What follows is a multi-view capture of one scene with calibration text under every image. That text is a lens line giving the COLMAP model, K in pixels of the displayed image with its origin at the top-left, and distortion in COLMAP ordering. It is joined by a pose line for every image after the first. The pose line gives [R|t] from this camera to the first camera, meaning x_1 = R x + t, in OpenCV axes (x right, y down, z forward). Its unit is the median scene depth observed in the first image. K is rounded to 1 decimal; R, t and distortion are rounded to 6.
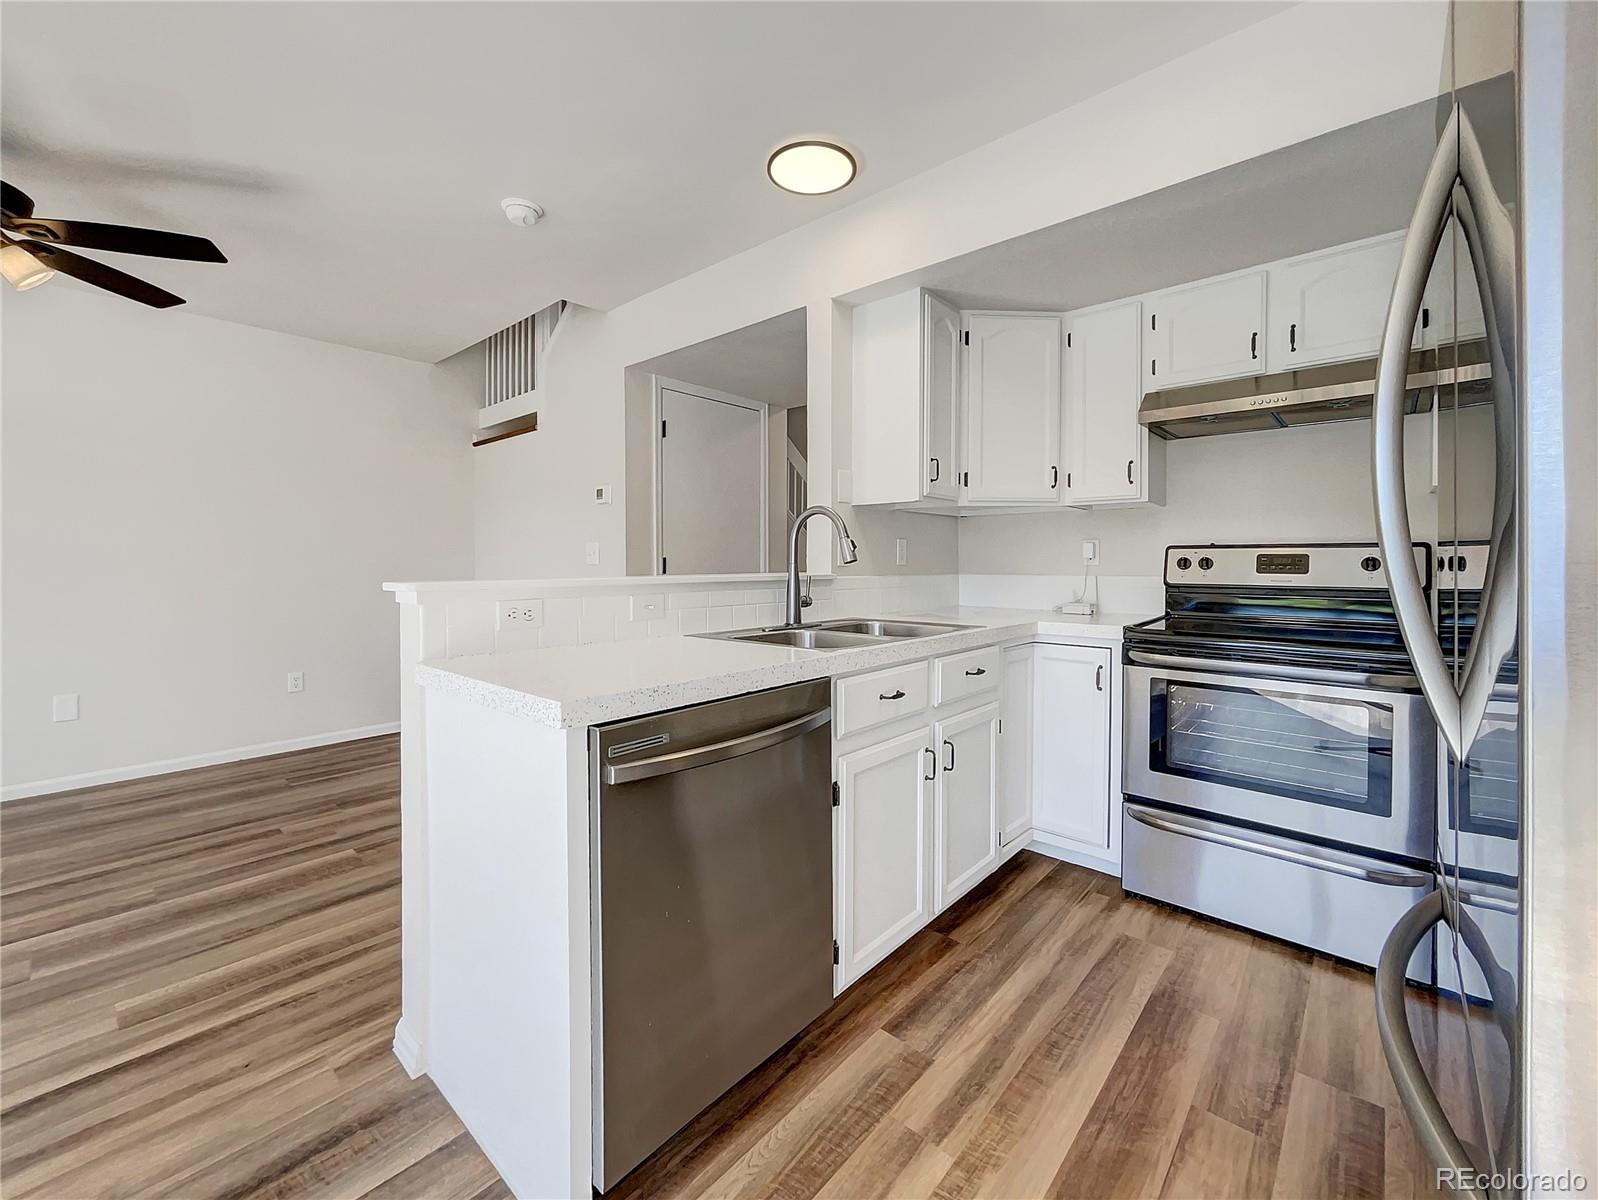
lens RADIAL K [[662.6, 0, 800.6], [0, 662.6, 560.9], [0, 0, 1]] dist [0.000071, 0.000324]
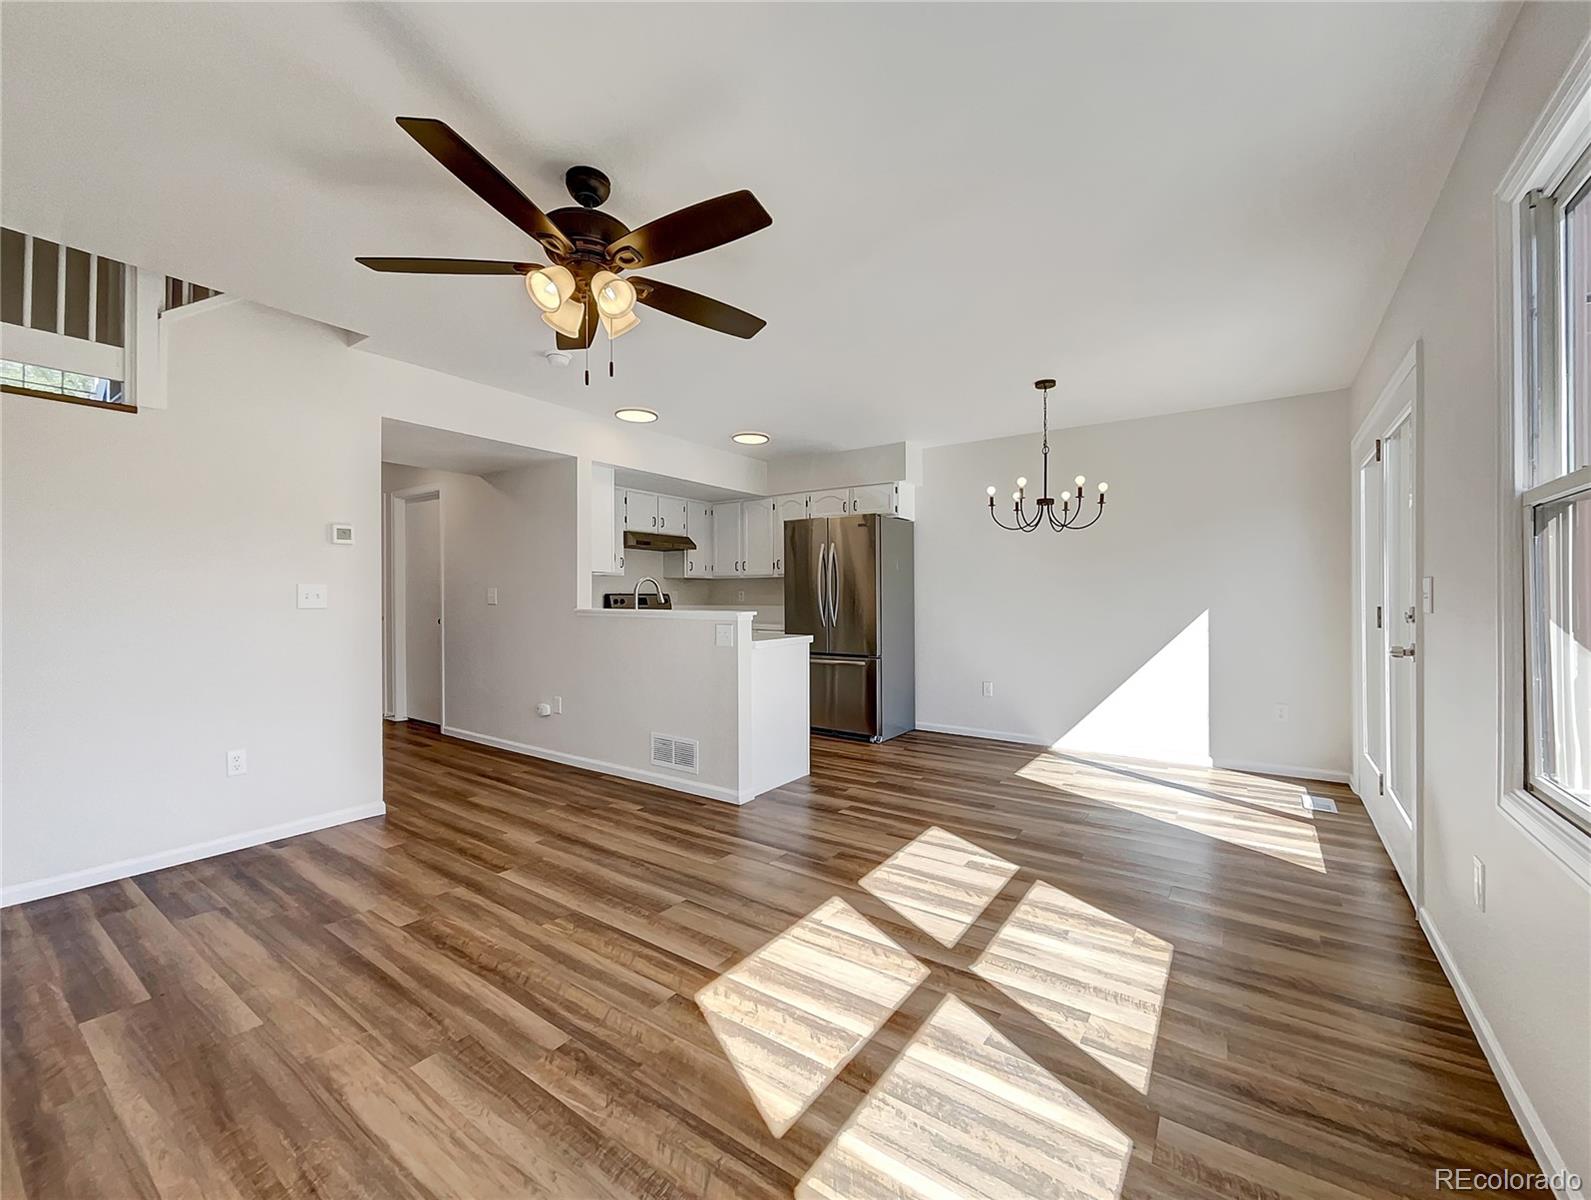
lens RADIAL K [[659.1, 0, 773.7], [0, 659.1, 588.5], [0, 0, 1]] dist [-0.001554, 0.000051]
pose [[-0.095451, 0.002751, 0.995430, -2.058132], [0.000564, 0.999996, -0.002710, -0.040447], [-0.995434, 0.000303, -0.095452, 0.738161]]
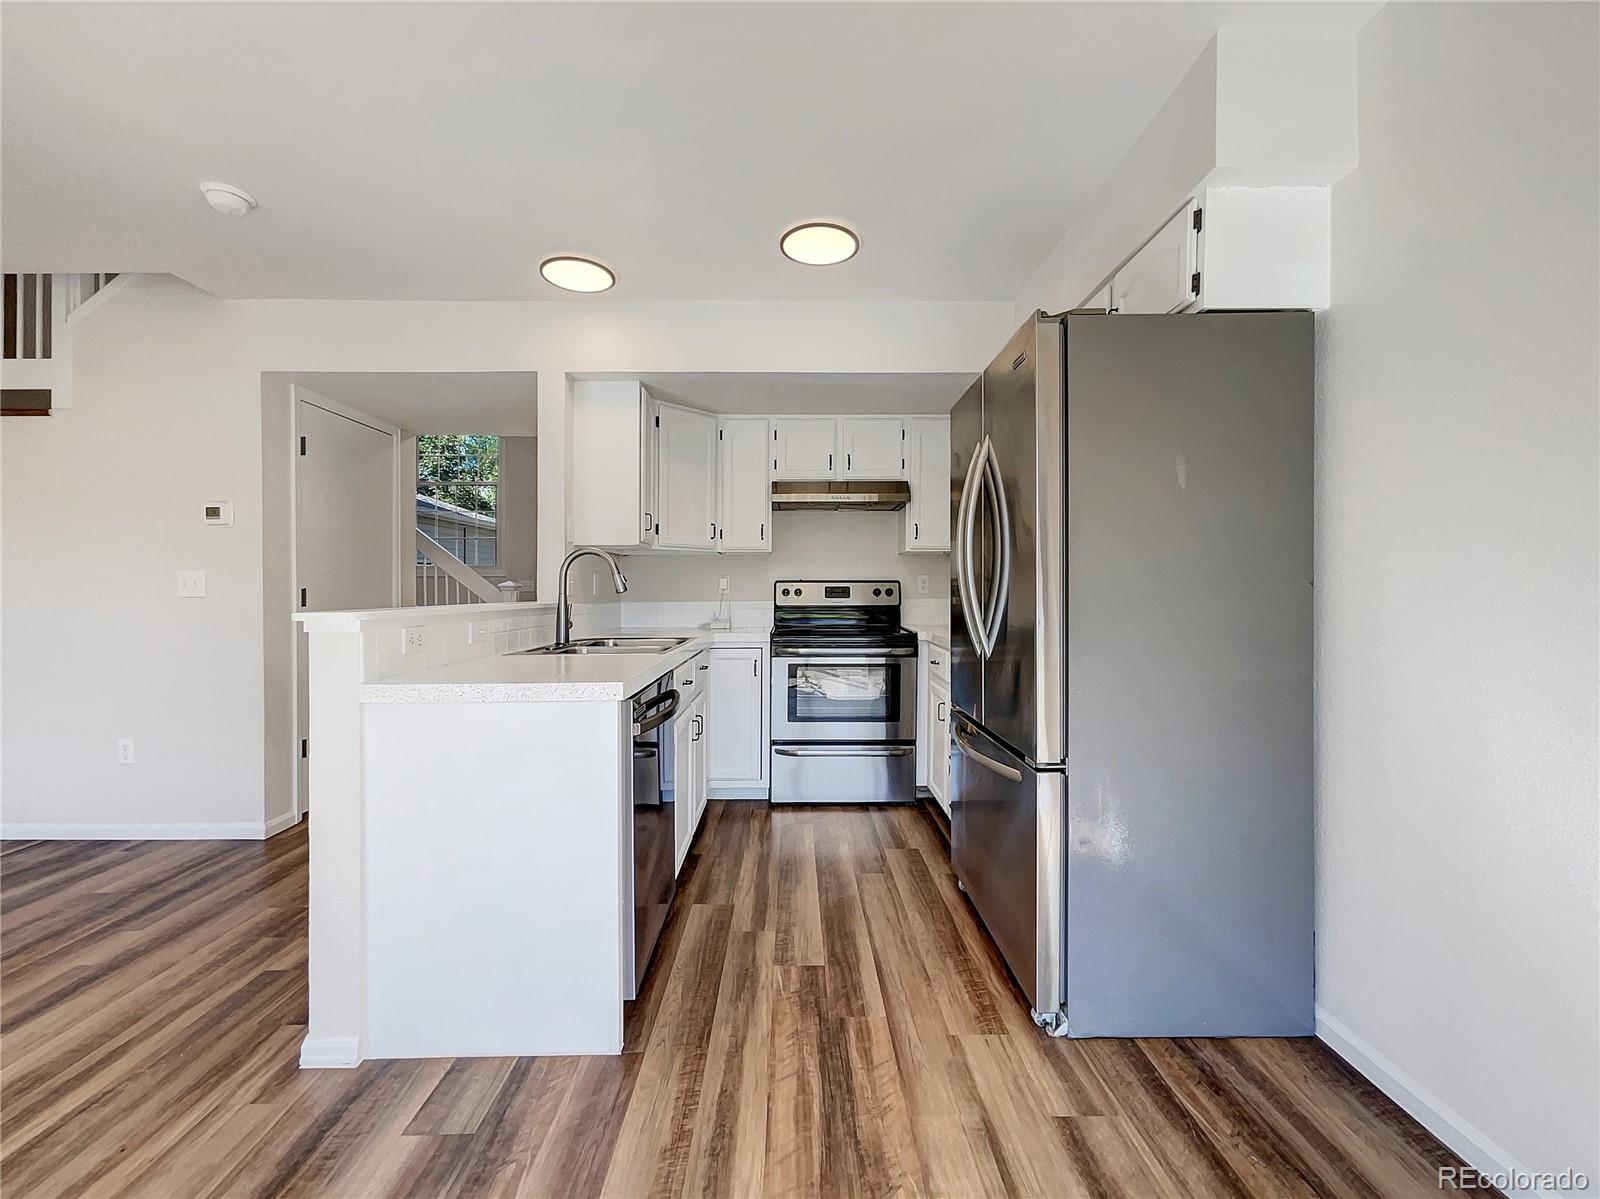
lens RADIAL K [[662.2, 0, 801.2], [0, 662.2, 590.2], [0, 0, 1]] dist [-0.001766, -0.000642]
pose [[0.739570, -0.001682, 0.673078, -0.487283], [0.004304, 0.999988, -0.002231, 0.002697], [-0.673066, 0.004547, 0.739568, -0.187035]]
